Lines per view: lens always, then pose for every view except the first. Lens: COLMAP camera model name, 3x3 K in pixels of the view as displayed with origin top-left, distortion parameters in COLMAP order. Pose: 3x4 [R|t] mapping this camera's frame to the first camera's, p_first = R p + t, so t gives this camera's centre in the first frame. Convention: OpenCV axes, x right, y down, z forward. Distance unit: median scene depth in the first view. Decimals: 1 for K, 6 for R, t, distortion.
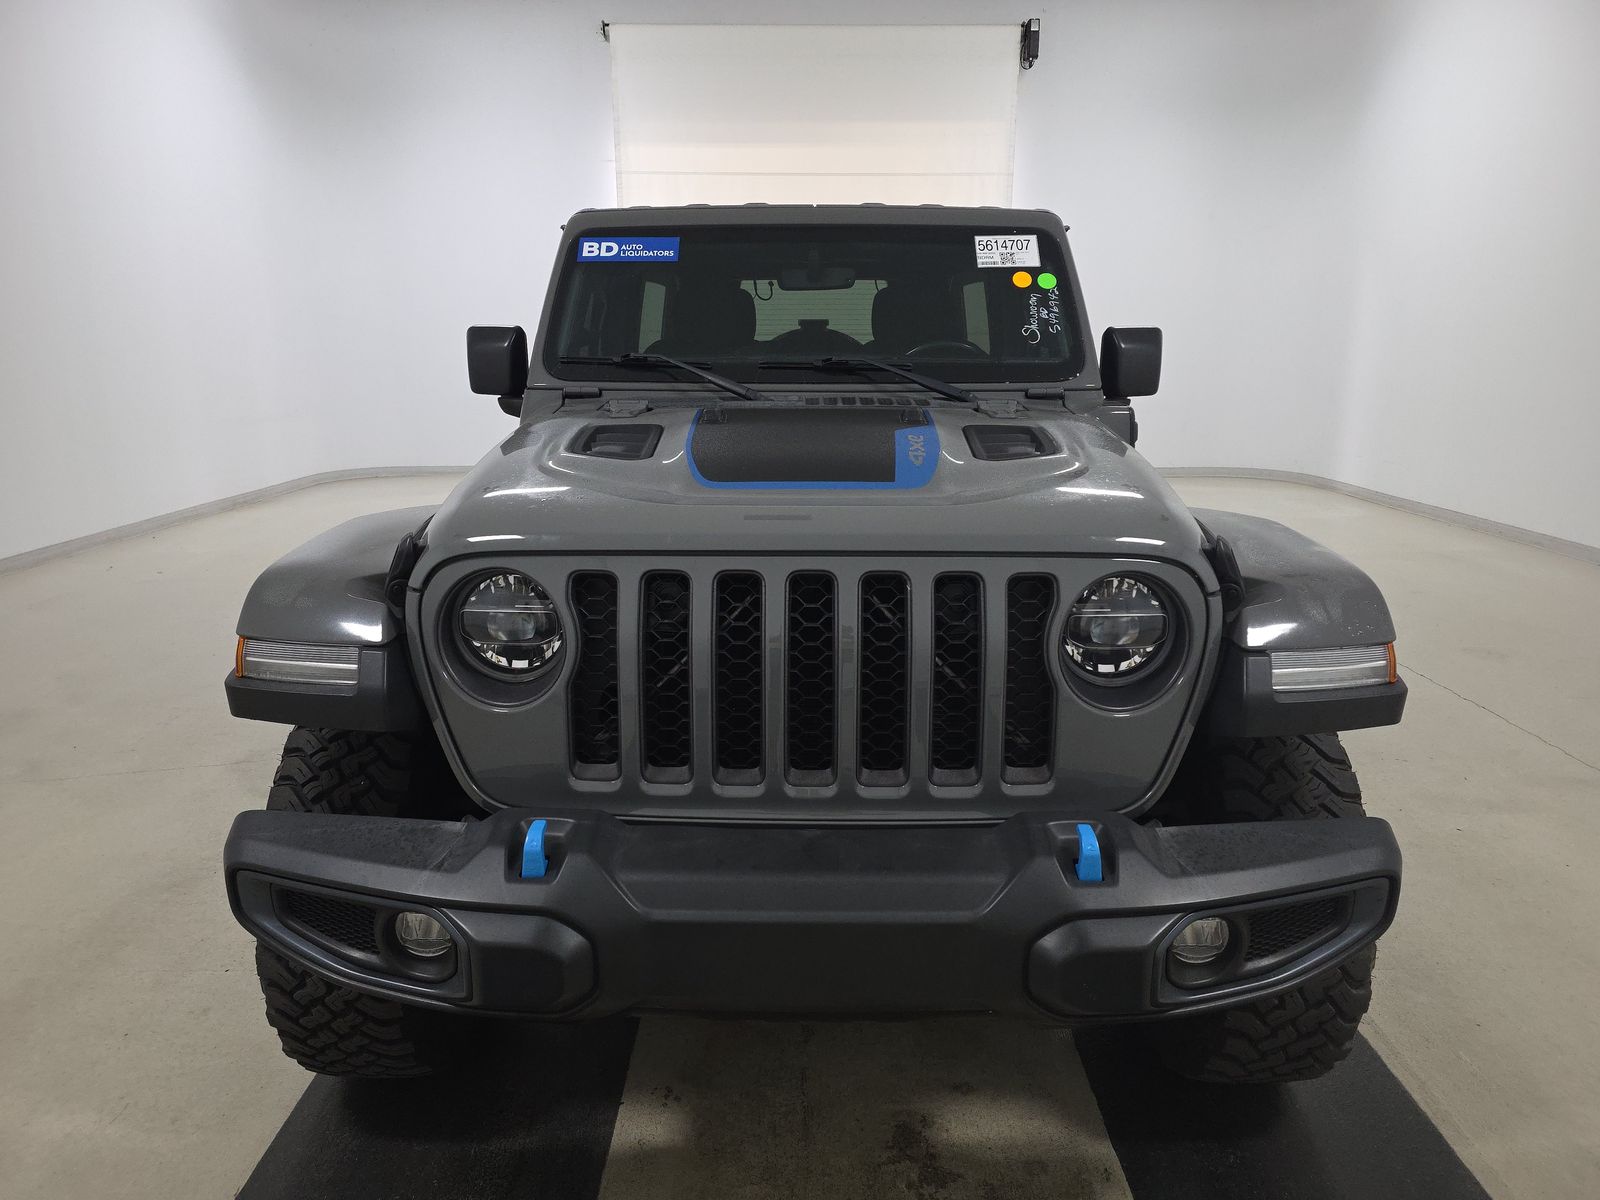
lens RADIAL K [[1080.6, 0, 793.8], [0, 1080.6, 598.3], [0, 0, 1]] dist [-0.002822, -0.004287]
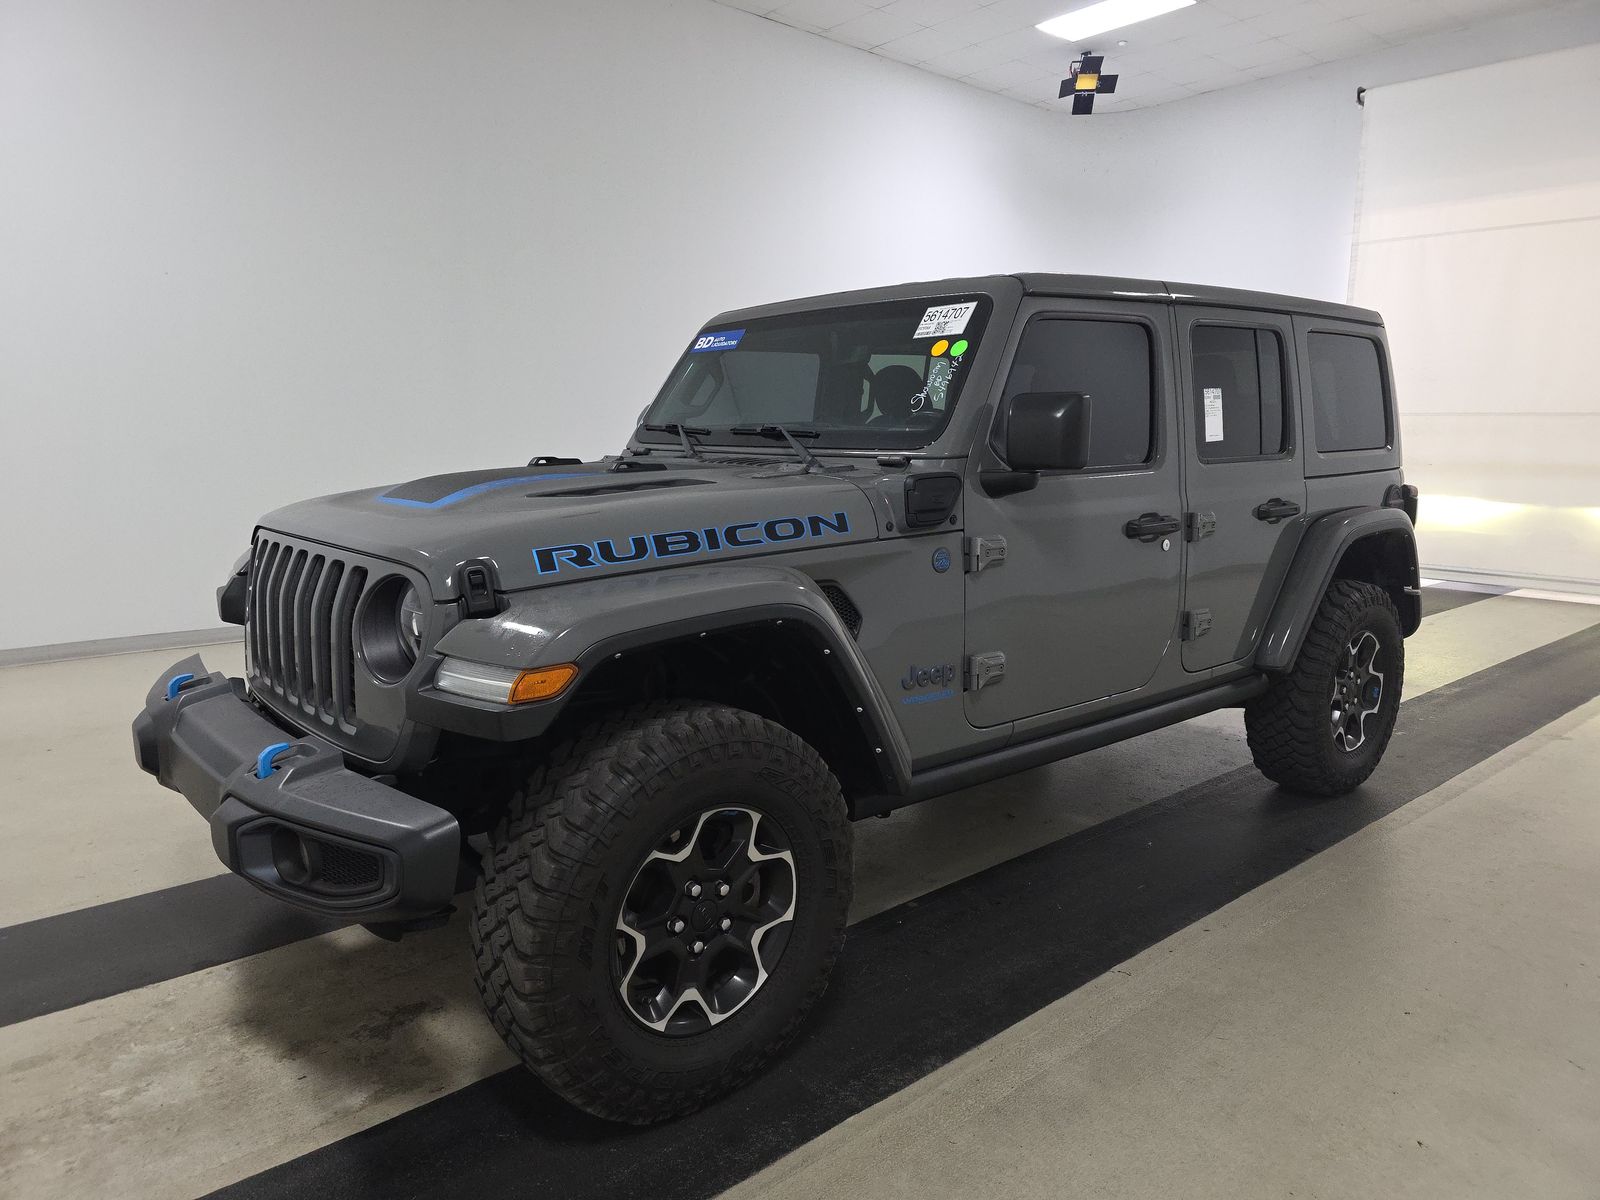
lens RADIAL K [[1080.6, 0, 793.8], [0, 1080.6, 598.3], [0, 0, 1]] dist [-0.002822, -0.004287]
pose [[0.664896, 0.115779, -0.737908, 0.870990], [-0.173972, 0.984748, -0.002250, -0.042751], [0.726393, 0.129872, 0.674898, 0.260344]]
